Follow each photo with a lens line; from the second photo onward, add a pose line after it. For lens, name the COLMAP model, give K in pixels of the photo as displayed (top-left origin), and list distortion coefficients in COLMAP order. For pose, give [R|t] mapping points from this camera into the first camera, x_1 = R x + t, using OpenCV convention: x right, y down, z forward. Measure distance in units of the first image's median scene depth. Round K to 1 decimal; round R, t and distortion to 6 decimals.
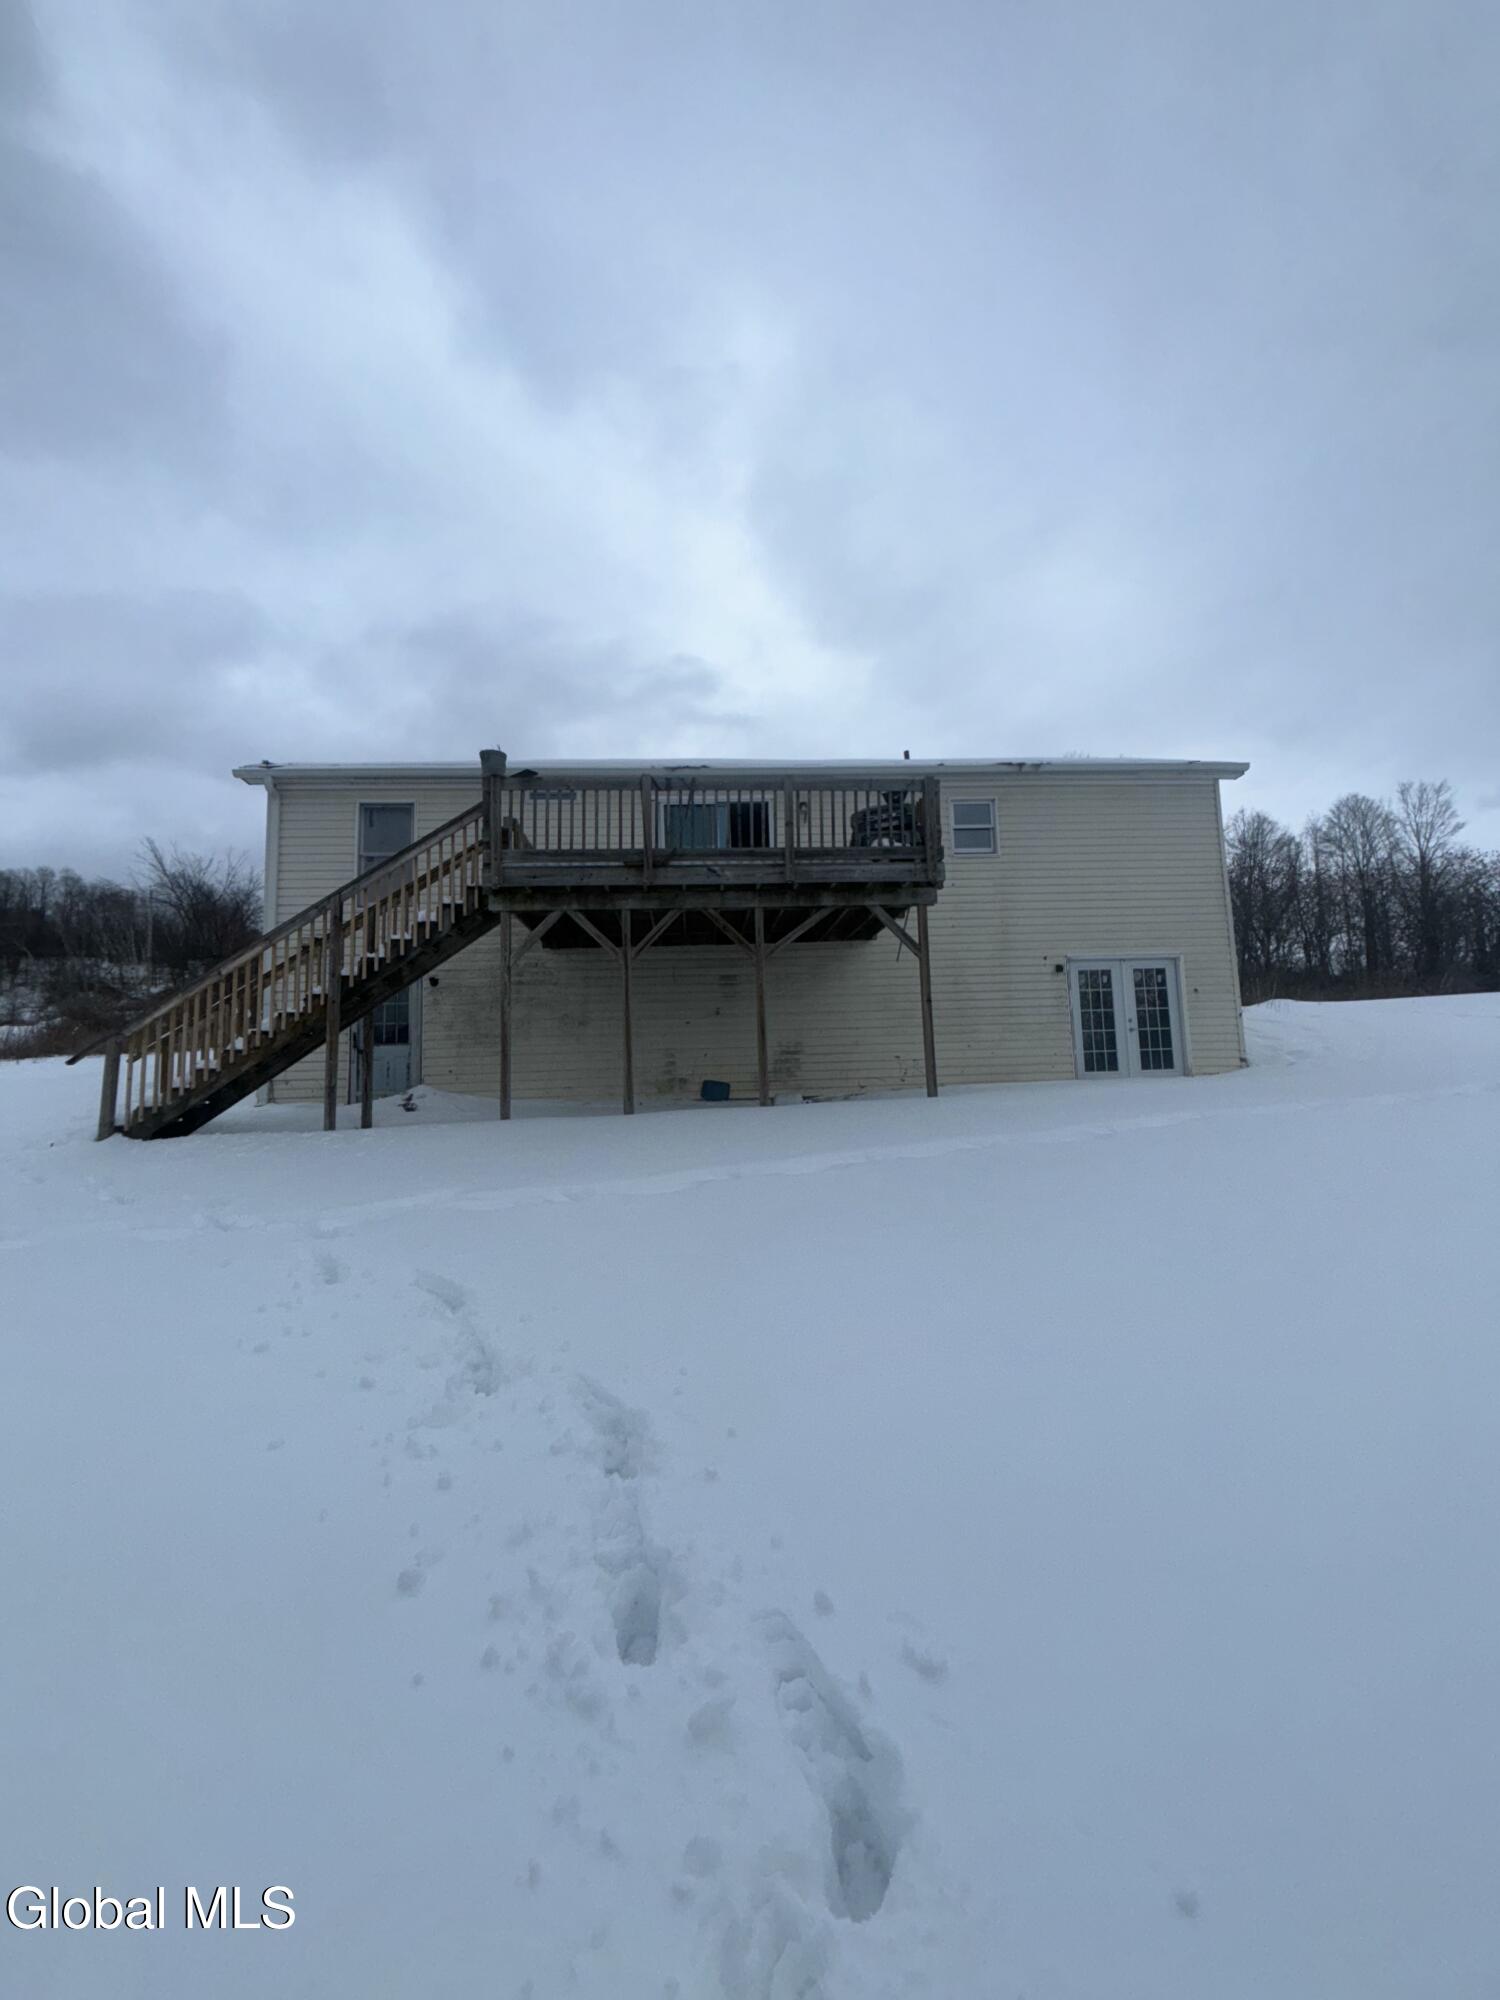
lens RADIAL K [[816.9, 0, 750.0], [0, 816.9, 1000.0], [0, 0, 1]] dist [0.001533, -0.000243]
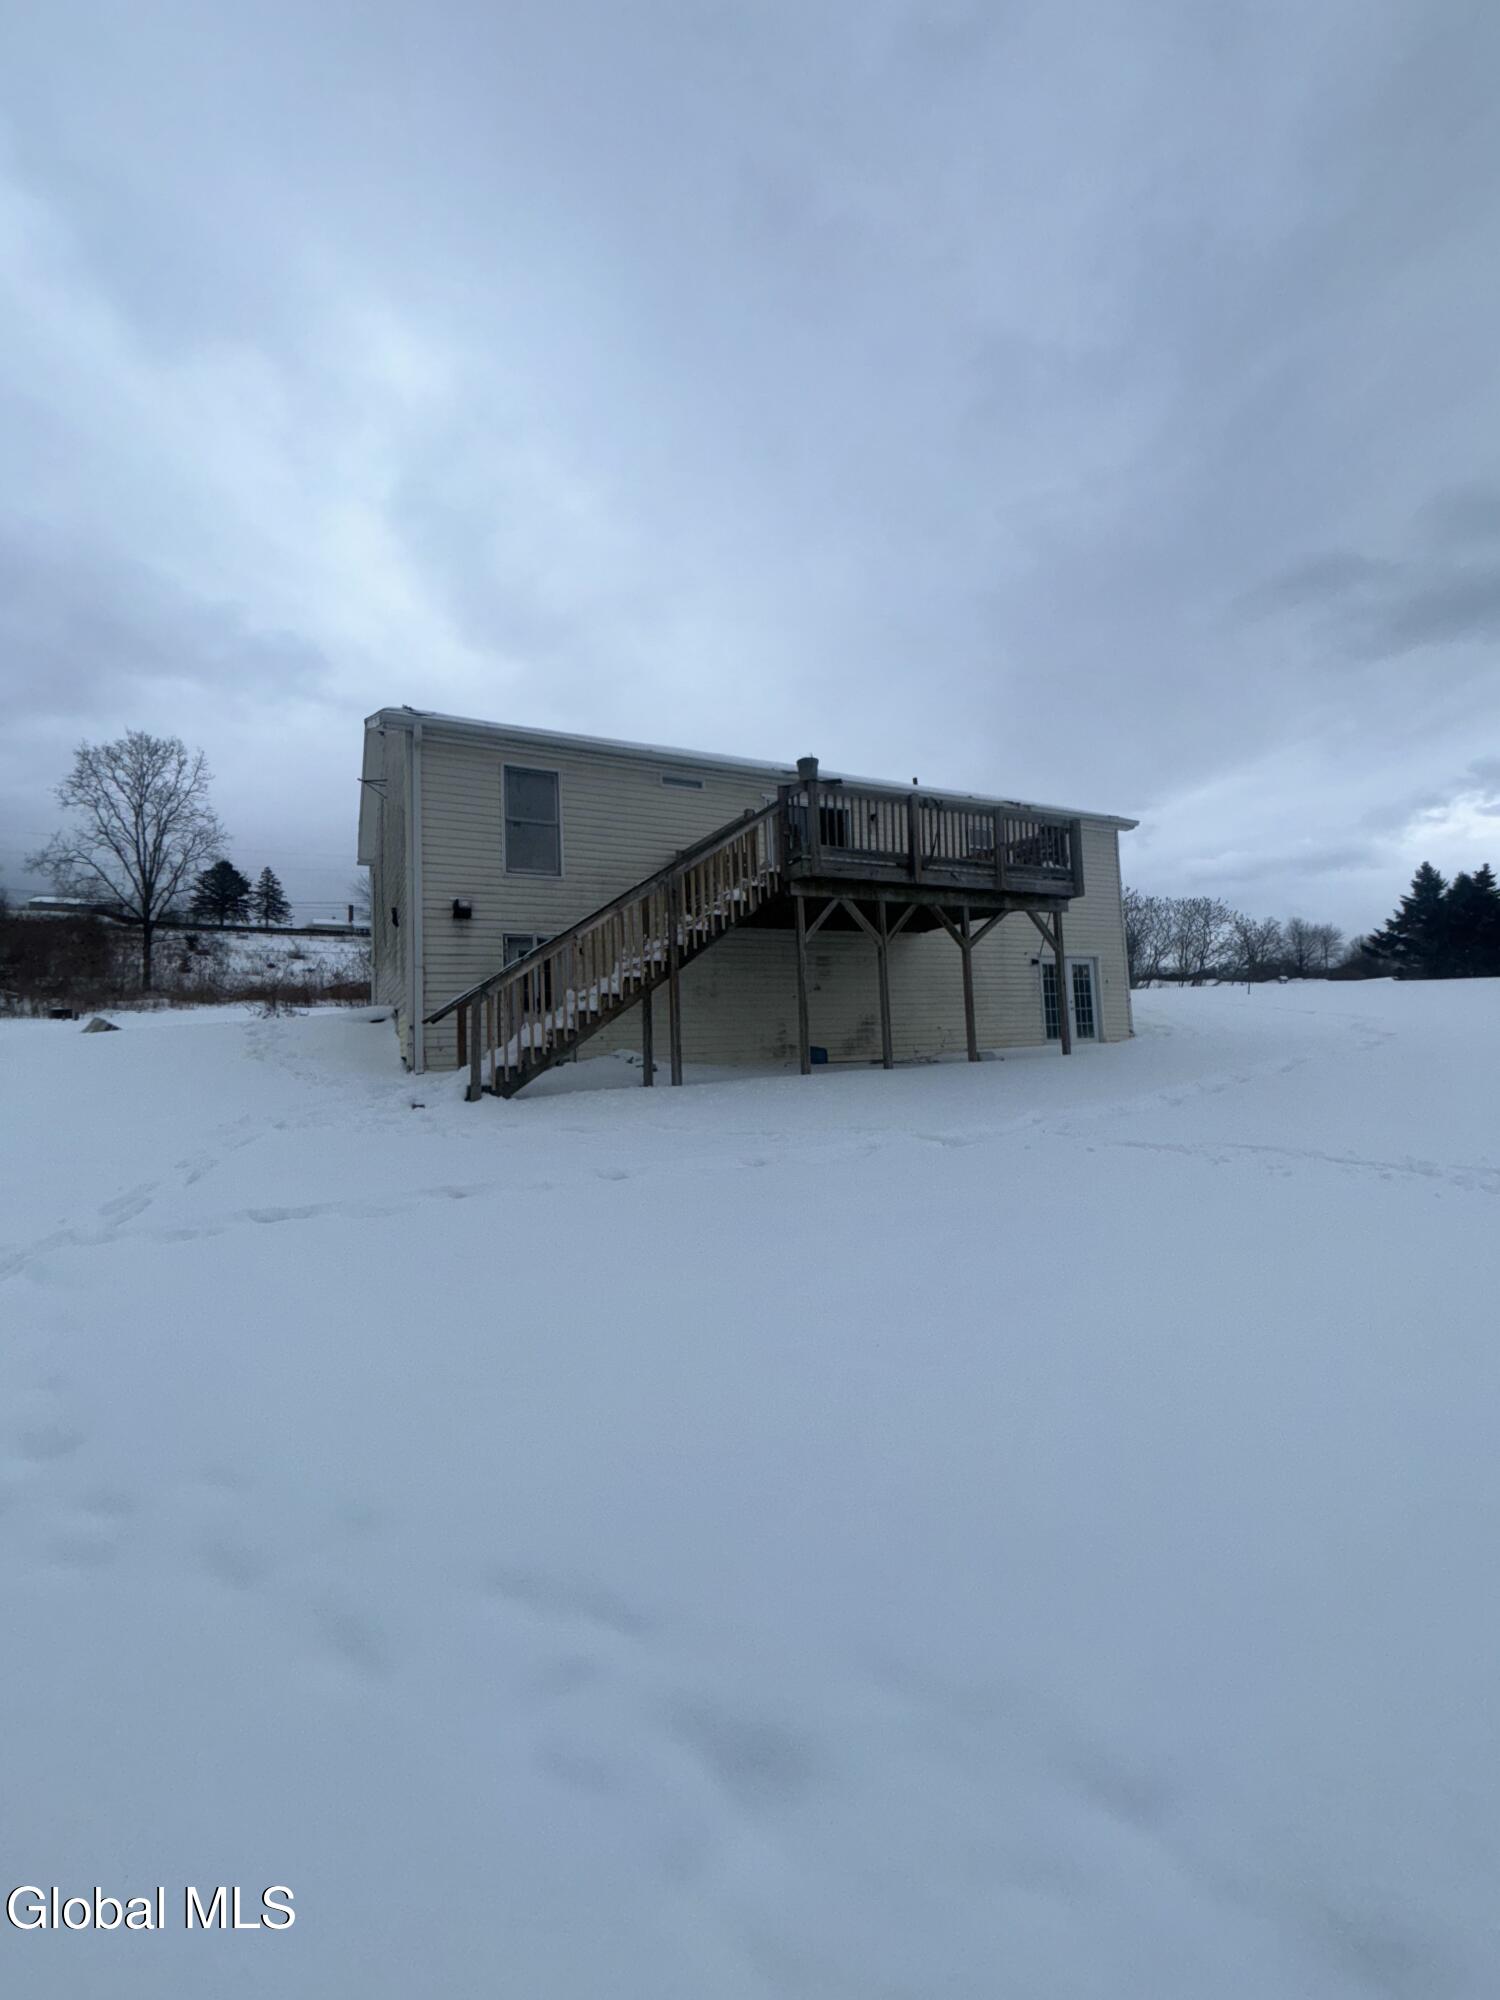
lens RADIAL K [[816.9, 0, 750.0], [0, 816.9, 1000.0], [0, 0, 1]] dist [0.001533, -0.000243]
pose [[0.914372, 0.020690, 0.404347, -0.605868], [-0.029586, 0.999438, 0.015766, 0.016724], [-0.403794, -0.026380, 0.914470, -0.024617]]
